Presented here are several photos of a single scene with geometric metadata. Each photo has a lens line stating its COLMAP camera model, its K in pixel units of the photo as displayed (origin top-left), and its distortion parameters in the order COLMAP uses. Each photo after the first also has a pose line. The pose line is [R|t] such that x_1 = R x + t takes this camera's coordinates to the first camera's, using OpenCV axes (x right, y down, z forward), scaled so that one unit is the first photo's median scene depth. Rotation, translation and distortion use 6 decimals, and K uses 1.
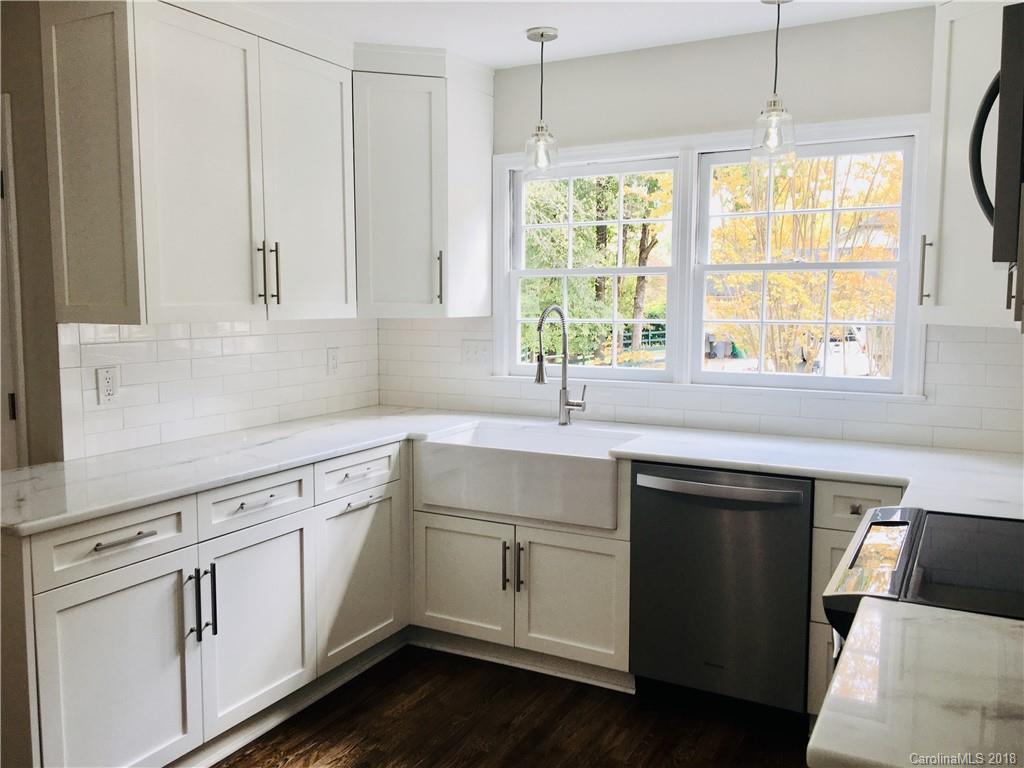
lens RADIAL K [[859.2, 0, 504.5], [0, 859.2, 381.8], [0, 0, 1]] dist [0.097238, -0.158578]
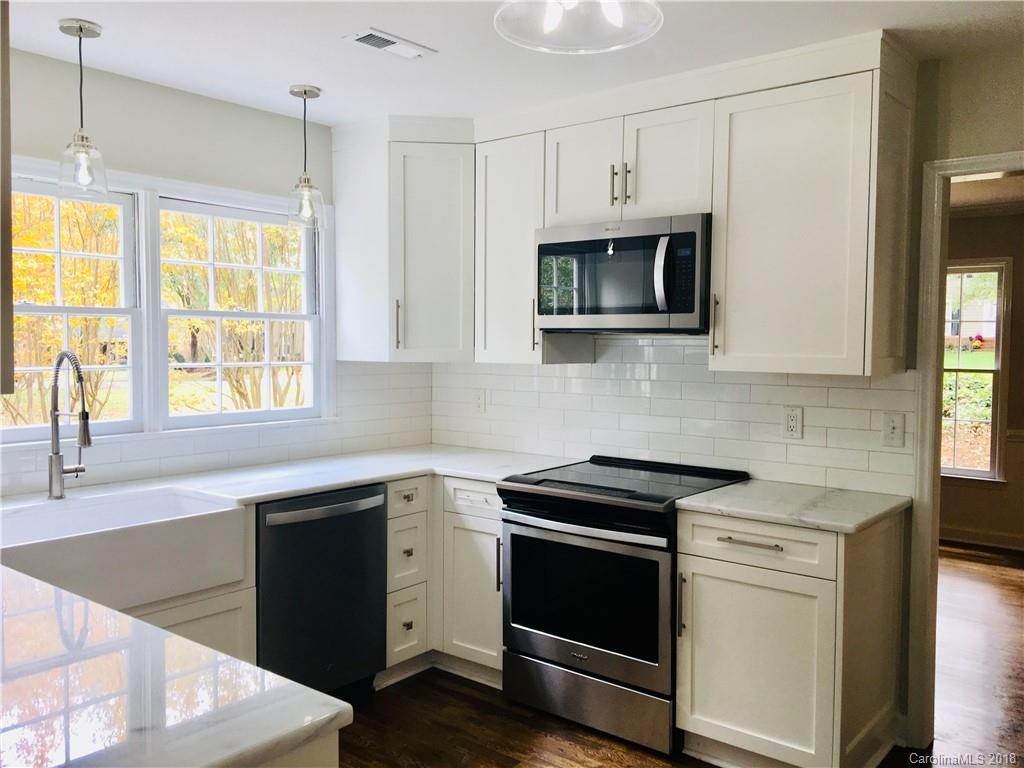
lens RADIAL K [[859.2, 0, 504.5], [0, 859.2, 381.8], [0, 0, 1]] dist [0.097238, -0.158578]
pose [[0.182268, -0.044256, 0.982252, -0.723352], [0.092557, 0.995323, 0.027670, -0.047312], [-0.978883, 0.085870, 0.185512, 0.476995]]
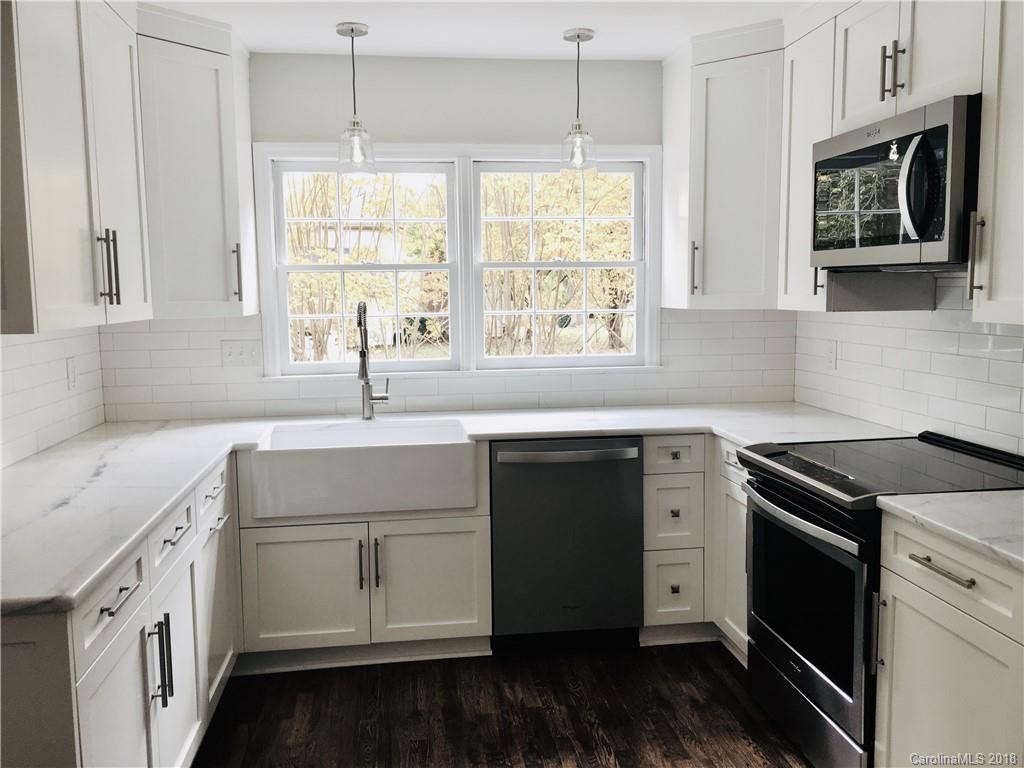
lens RADIAL K [[859.2, 0, 504.5], [0, 859.2, 381.8], [0, 0, 1]] dist [0.097238, -0.158578]
pose [[0.809034, -0.073563, 0.583141, -0.430006], [0.072093, 0.997065, 0.025760, -0.009311], [-0.583324, 0.021200, 0.811963, 0.094822]]
